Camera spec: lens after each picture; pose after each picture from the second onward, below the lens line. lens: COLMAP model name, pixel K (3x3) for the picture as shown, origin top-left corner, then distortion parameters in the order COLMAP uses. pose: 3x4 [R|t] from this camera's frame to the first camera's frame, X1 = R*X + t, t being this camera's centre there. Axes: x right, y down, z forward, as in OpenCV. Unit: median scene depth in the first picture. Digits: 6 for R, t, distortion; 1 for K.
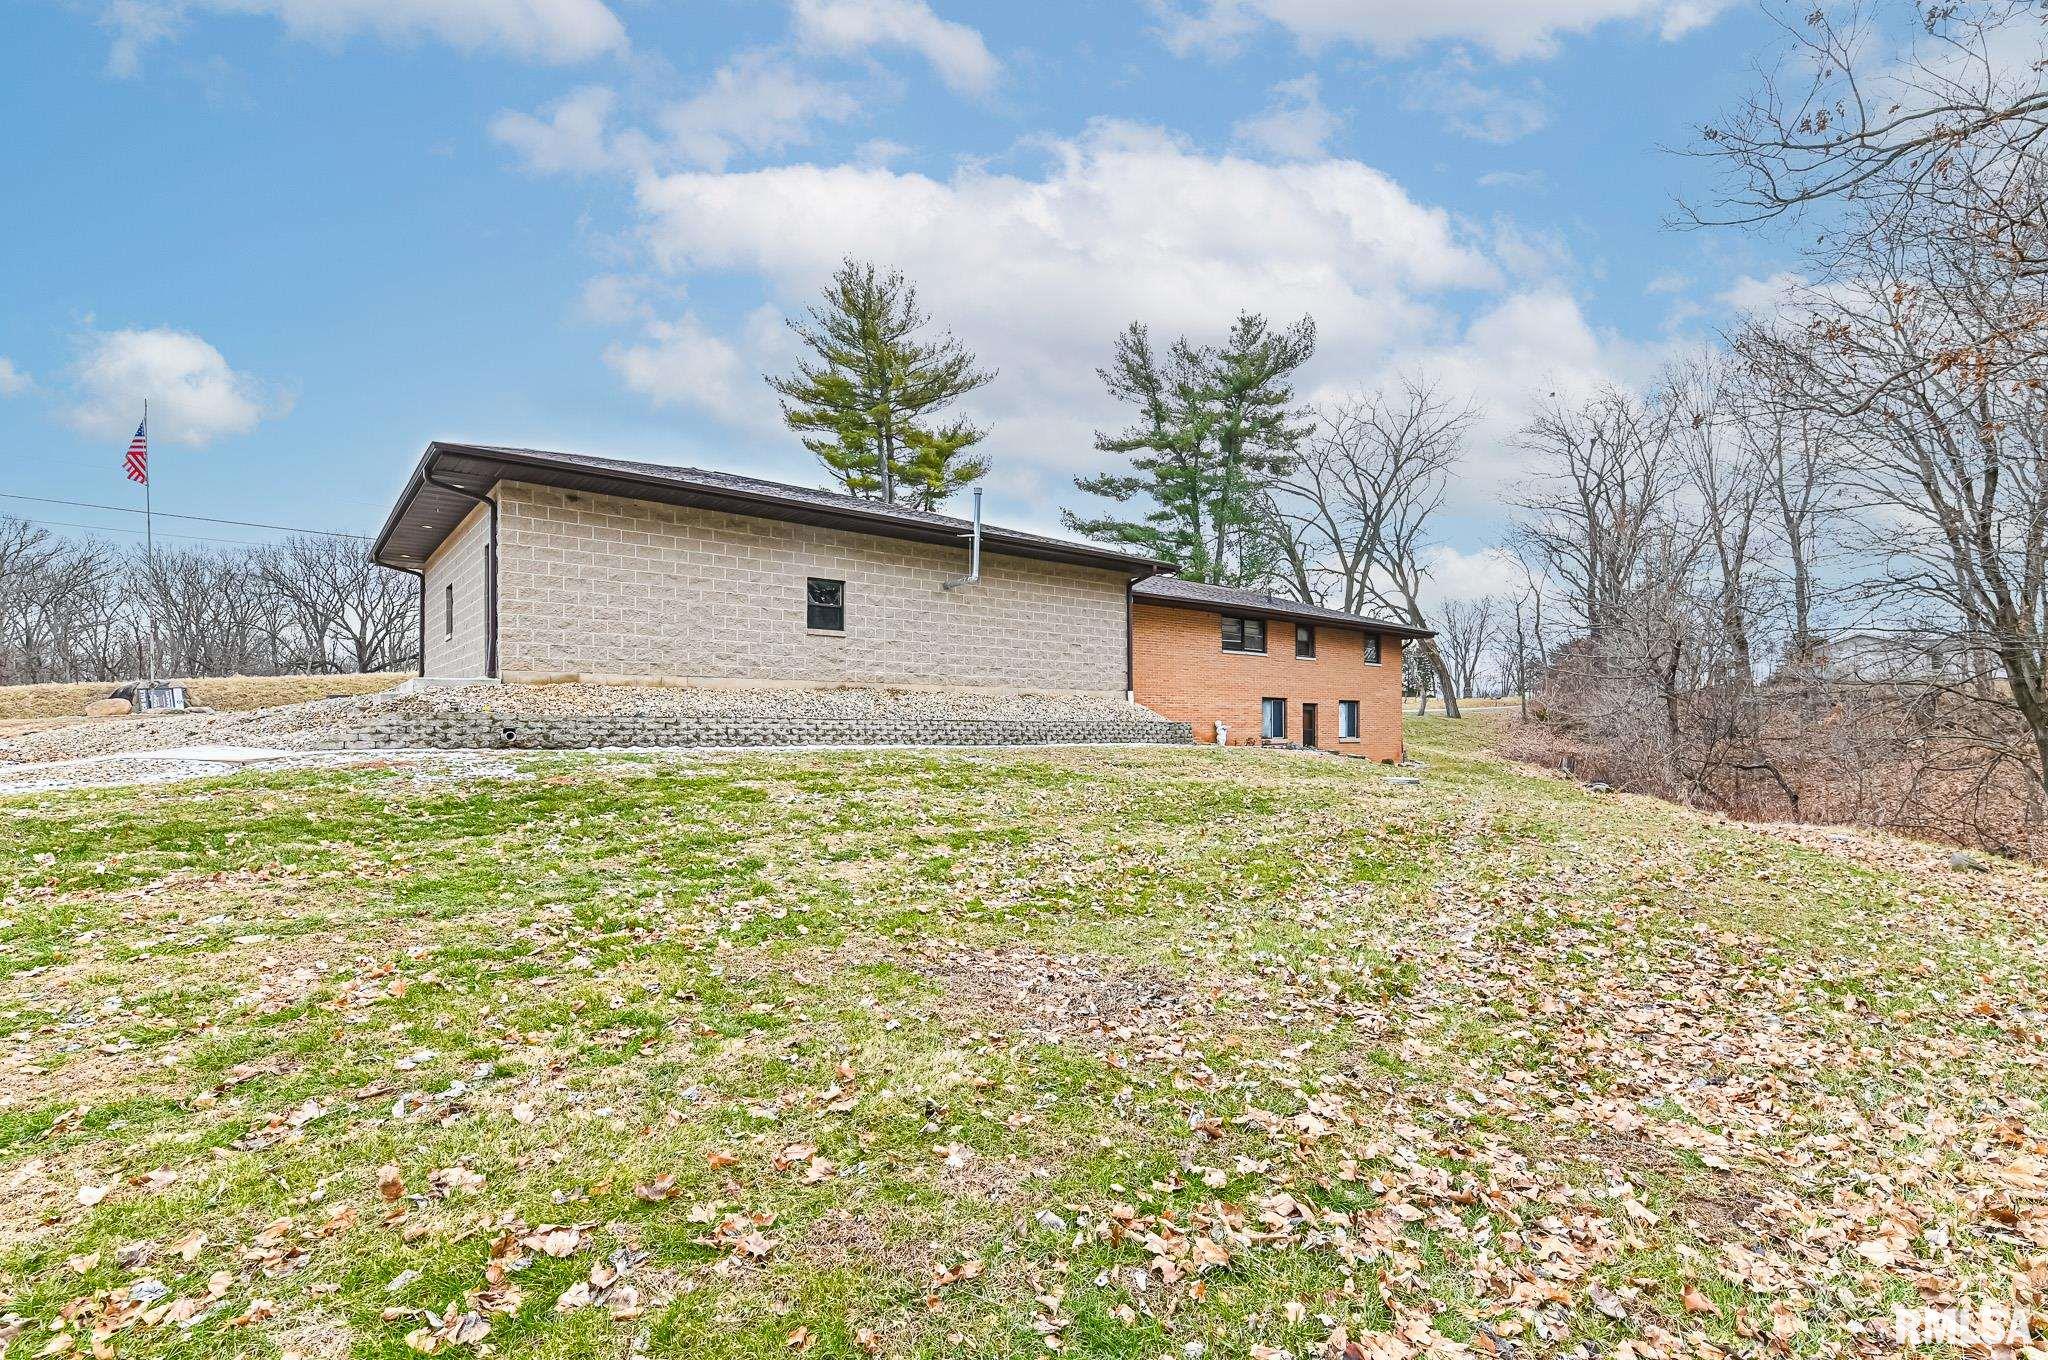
lens RADIAL K [[890.1, 0, 1048.1], [0, 890.1, 722.3], [0, 0, 1]] dist [0.000452, 0.000058]
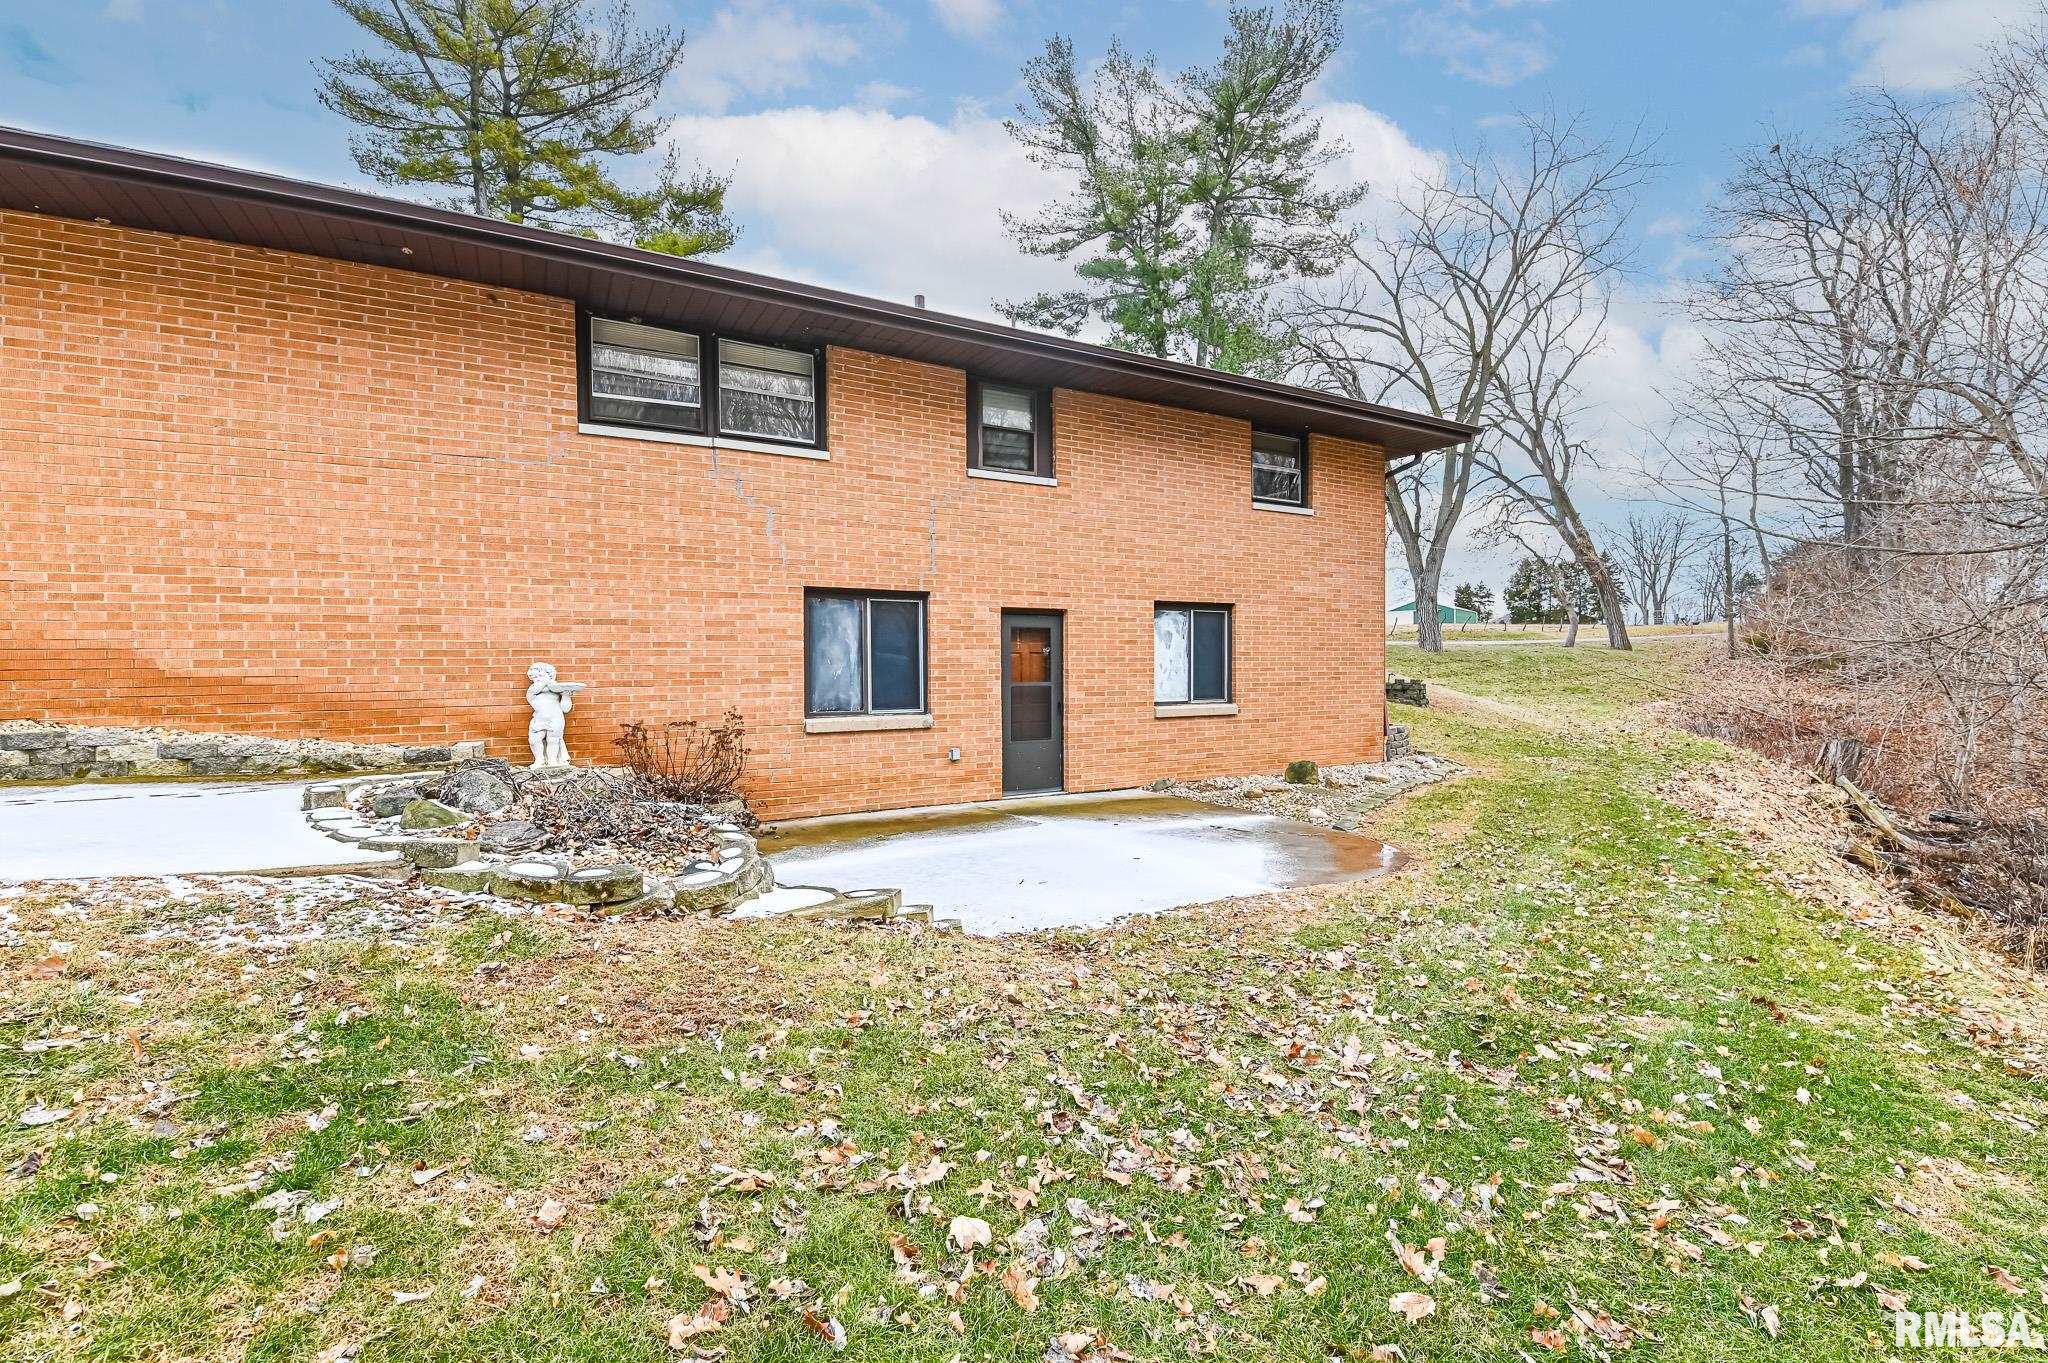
lens RADIAL K [[916.7, 0, 1024.0], [0, 916.7, 681.5], [0, 0, 1]] dist [-0.015730, 0.000085]
pose [[0.985215, -0.004008, -0.171278, 0.332865], [0.008042, 0.999706, 0.022863, -0.001193], [0.171136, -0.023903, 0.984957, 0.612090]]
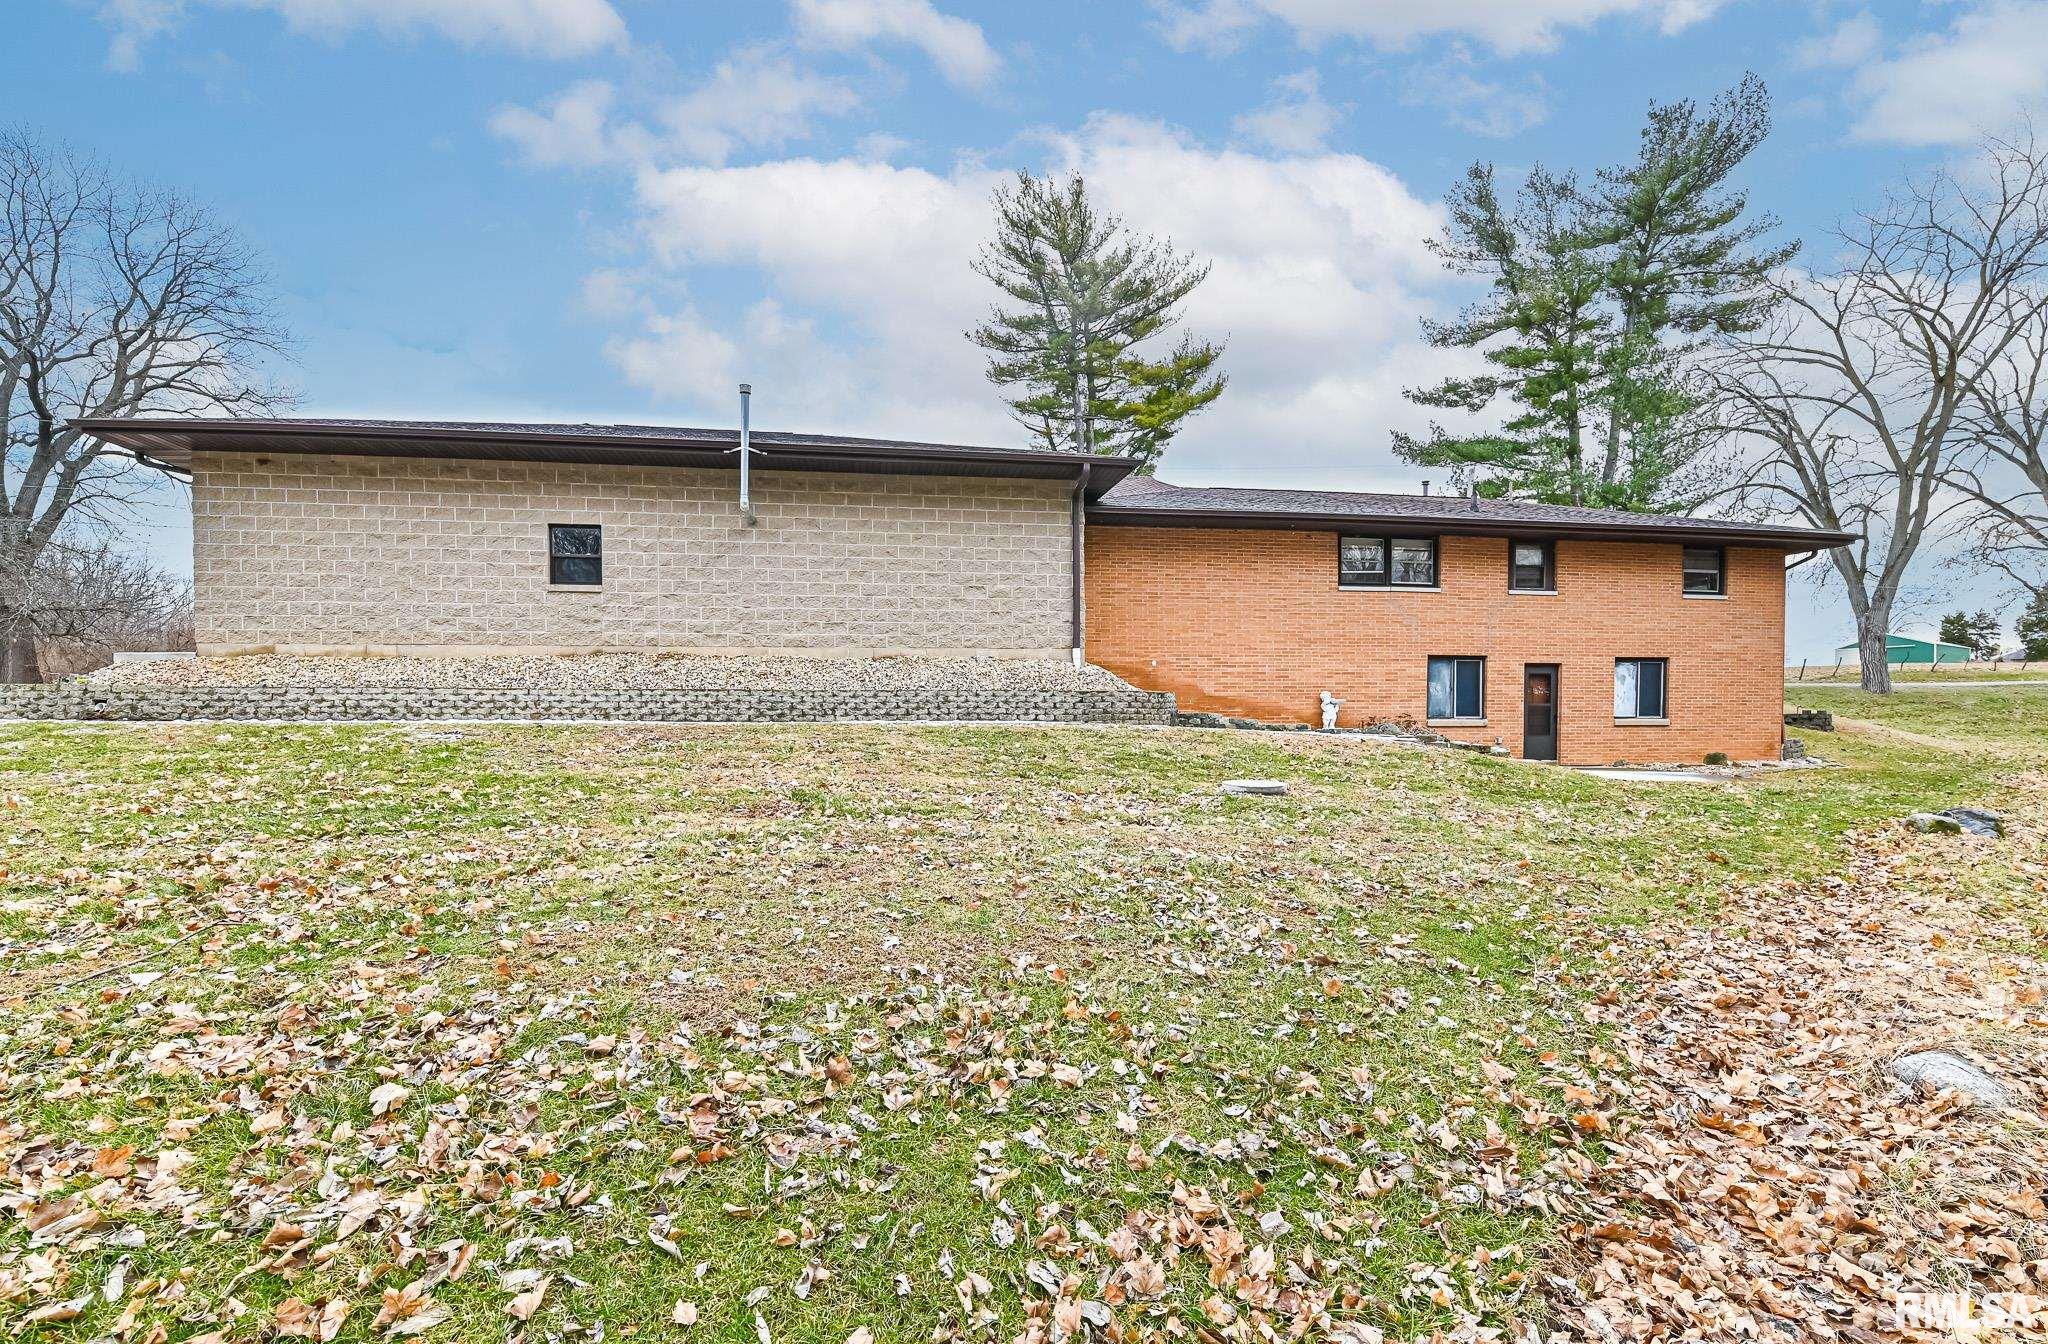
lens RADIAL K [[917.3, 0, 1015.7], [0, 917.3, 743.8], [0, 0, 1]] dist [0.002717, -0.011764]
pose [[0.862965, 0.013869, -0.505073, 0.285395], [0.005715, 0.999291, 0.037205, 0.008776], [0.505231, -0.034993, 0.862274, 0.234368]]
